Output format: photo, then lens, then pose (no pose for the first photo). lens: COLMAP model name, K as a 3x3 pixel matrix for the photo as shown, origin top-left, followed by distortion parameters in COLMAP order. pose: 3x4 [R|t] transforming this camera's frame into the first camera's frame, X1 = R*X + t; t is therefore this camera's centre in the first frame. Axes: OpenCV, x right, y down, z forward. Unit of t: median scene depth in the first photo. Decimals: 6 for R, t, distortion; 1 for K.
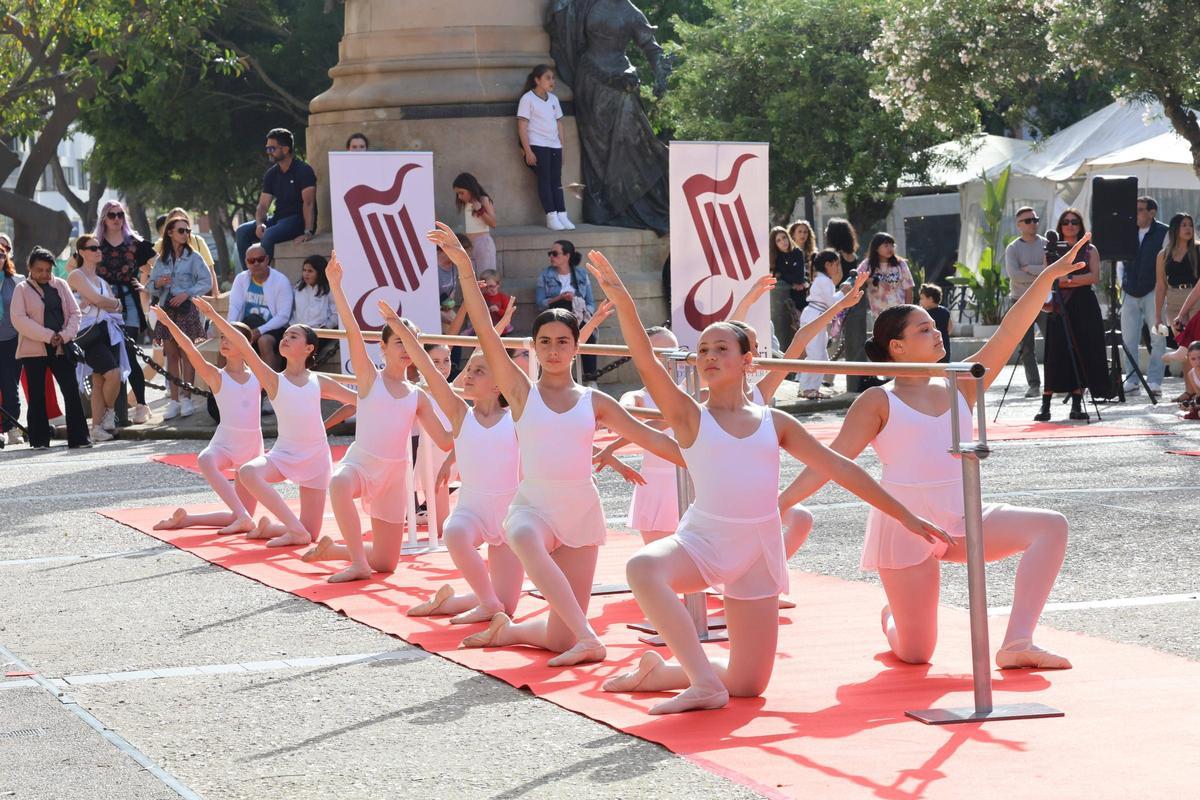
lens RADIAL K [[4527.5, 0, 600.0], [0, 4527.5, 400.0], [0, 0, 1]] dist [0.355225, 7.386560]
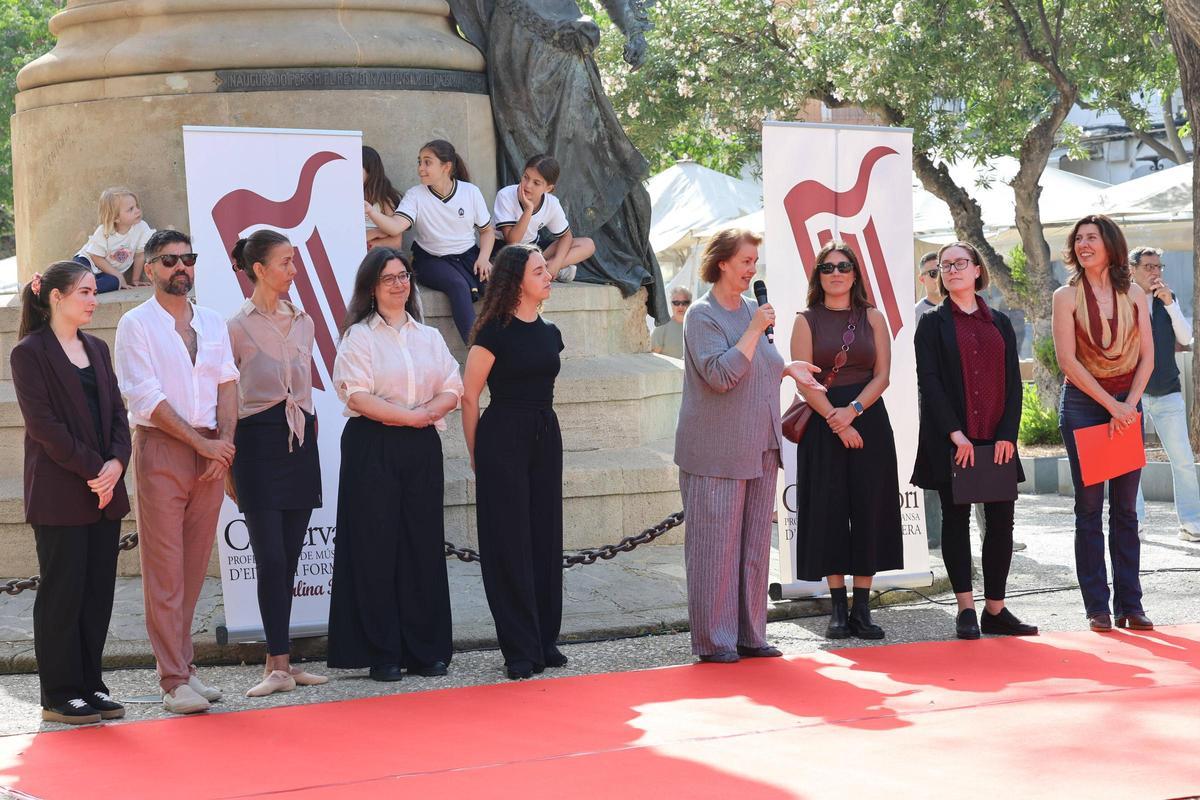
lens RADIAL K [[3188.3, 0, 600.0], [0, 3188.3, 400.0], [0, 0, 1]] dist [-0.036462, 0.244921]
pose [[0.962955, -0.008482, 0.269528, -0.084818], [0.013320, 0.999781, -0.016126, -0.012524], [-0.269332, 0.019119, 0.962858, 0.478871]]
